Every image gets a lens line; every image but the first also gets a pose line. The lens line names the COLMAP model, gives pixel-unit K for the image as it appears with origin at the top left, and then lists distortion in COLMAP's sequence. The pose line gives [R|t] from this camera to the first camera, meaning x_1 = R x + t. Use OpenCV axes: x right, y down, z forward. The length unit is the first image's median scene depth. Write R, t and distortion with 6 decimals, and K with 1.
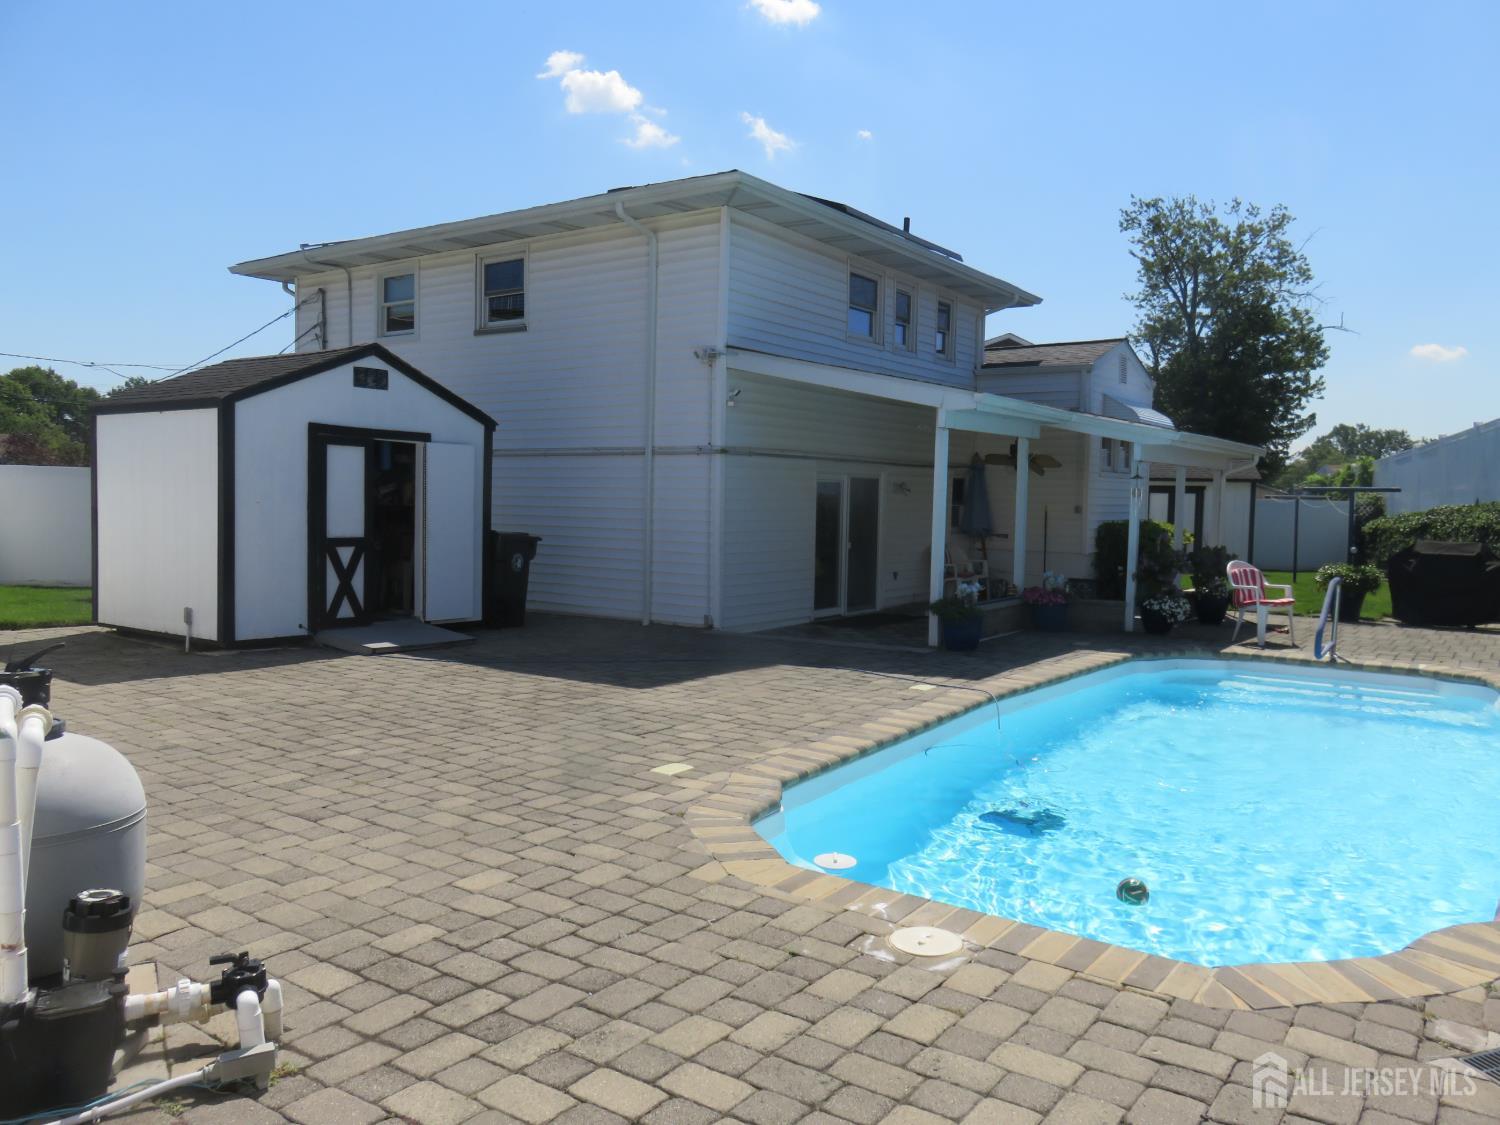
lens RADIAL K [[1117.8, 0, 750.0], [0, 1117.8, 562.5], [0, 0, 1]] dist [-0.009928, 0.001553]
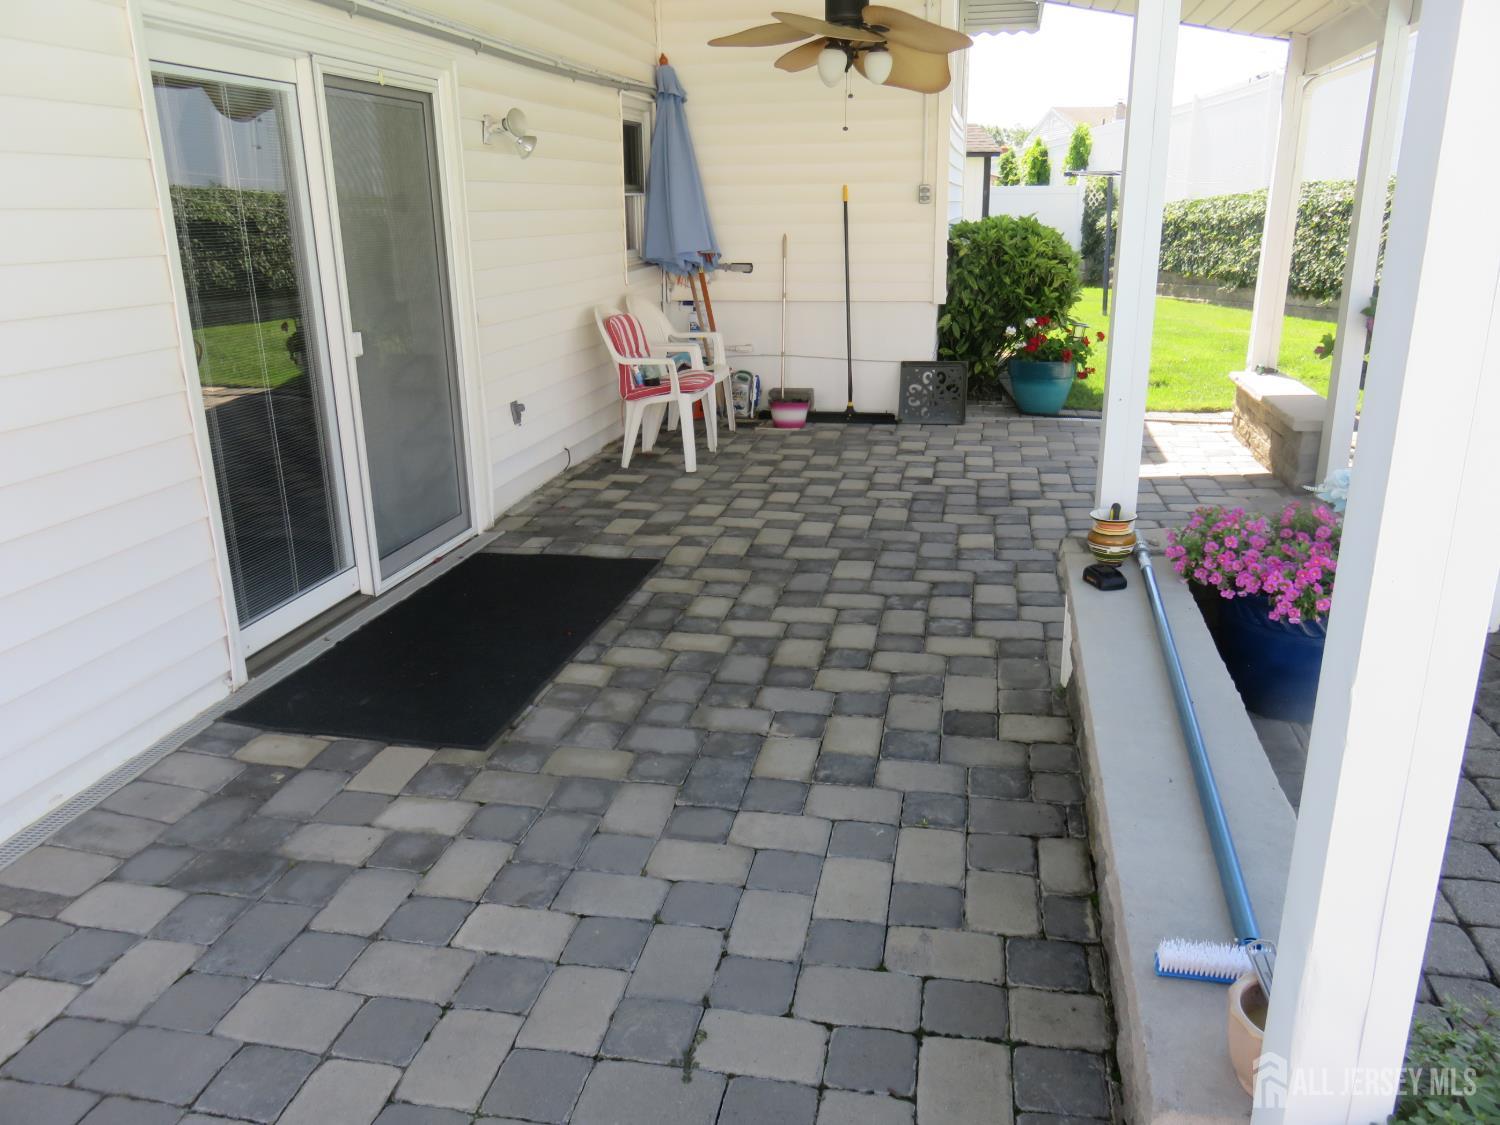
lens RADIAL K [[1117.8, 0, 750.0], [0, 1117.8, 562.5], [0, 0, 1]] dist [-0.009928, 0.001553]
pose [[0.916022, -0.148837, 0.372493, 0.071864], [0.053611, 0.965709, 0.254030, -0.029065], [-0.397529, -0.212727, 0.892590, 0.755751]]
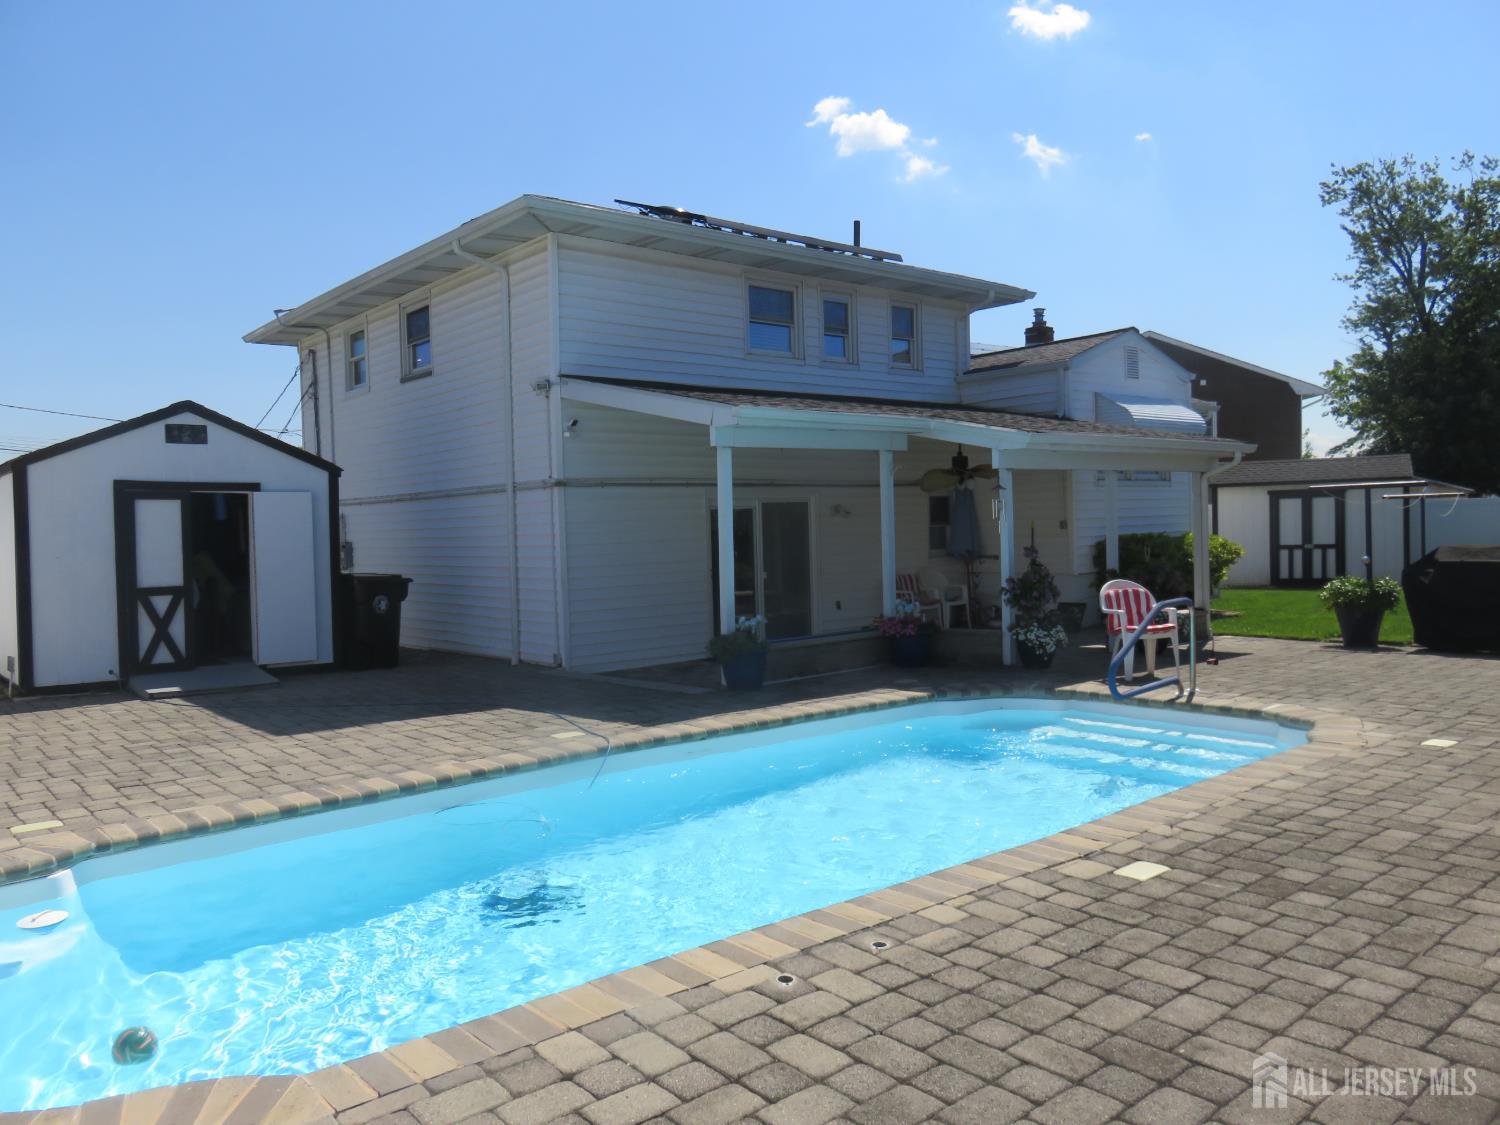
lens RADIAL K [[1102.1, 0, 750.0], [0, 1102.1, 562.5], [0, 0, 1]] dist [0.007154, -0.007093]
pose [[0.964500, -0.036632, -0.261531, 0.339857], [0.029740, 0.999099, -0.030266, 0.002058], [0.262404, 0.021414, 0.964720, 0.109979]]
